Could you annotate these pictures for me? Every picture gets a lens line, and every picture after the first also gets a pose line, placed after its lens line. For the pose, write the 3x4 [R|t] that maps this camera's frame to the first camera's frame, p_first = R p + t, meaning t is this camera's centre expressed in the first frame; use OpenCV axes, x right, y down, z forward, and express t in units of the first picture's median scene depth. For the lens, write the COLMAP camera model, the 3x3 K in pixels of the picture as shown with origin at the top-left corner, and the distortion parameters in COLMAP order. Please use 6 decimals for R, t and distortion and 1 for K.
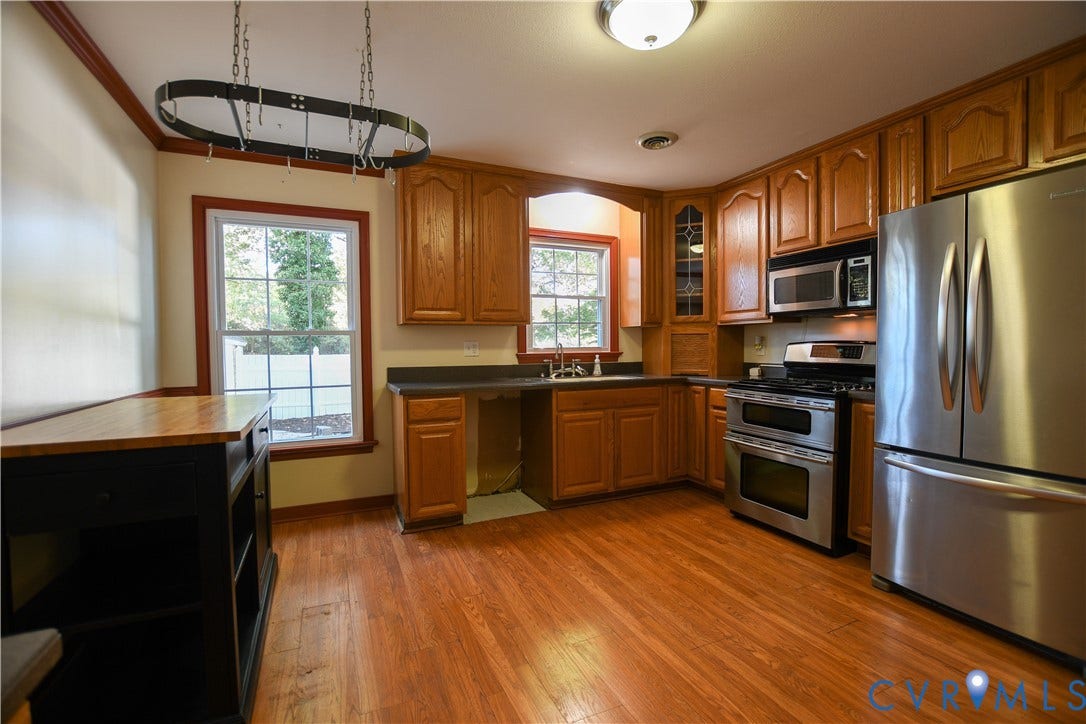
lens RADIAL K [[480.7, 0, 543.0], [0, 480.7, 362.0], [0, 0, 1]] dist [-0.029534, 0.000411]
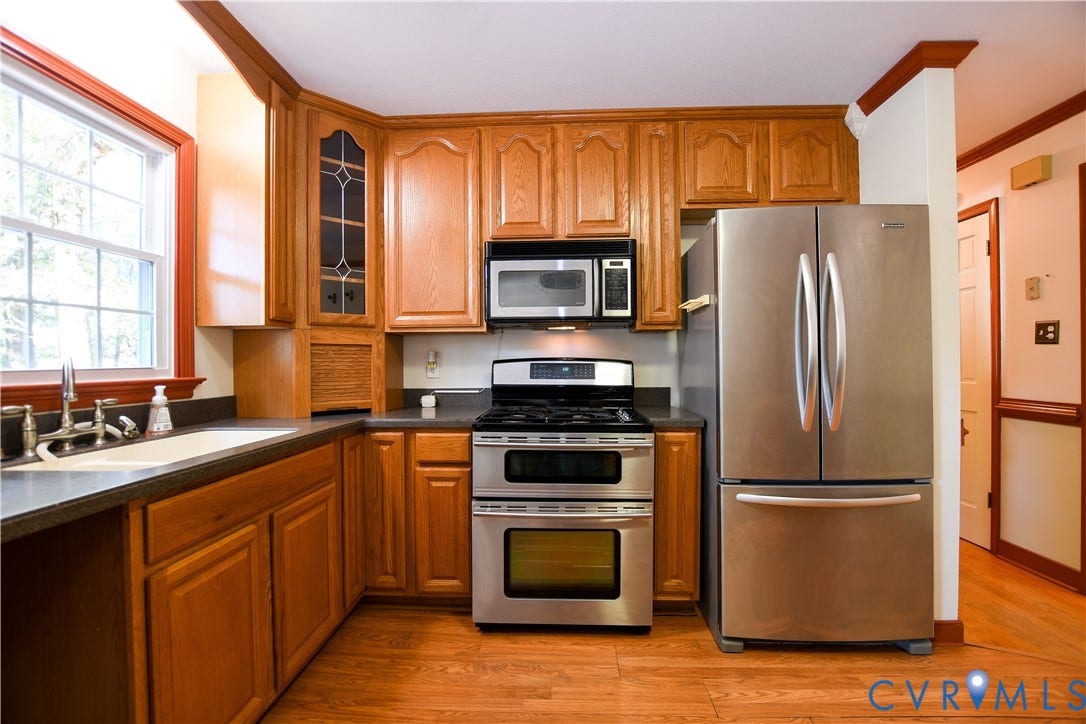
lens RADIAL K [[480.7, 0, 543.0], [0, 480.7, 362.0], [0, 0, 1]] dist [-0.029534, 0.000411]
pose [[0.453912, 0.006525, 0.891023, -0.123374], [0.033614, 0.999136, -0.024441, -0.016108], [-0.890412, 0.041045, 0.453300, 0.581858]]
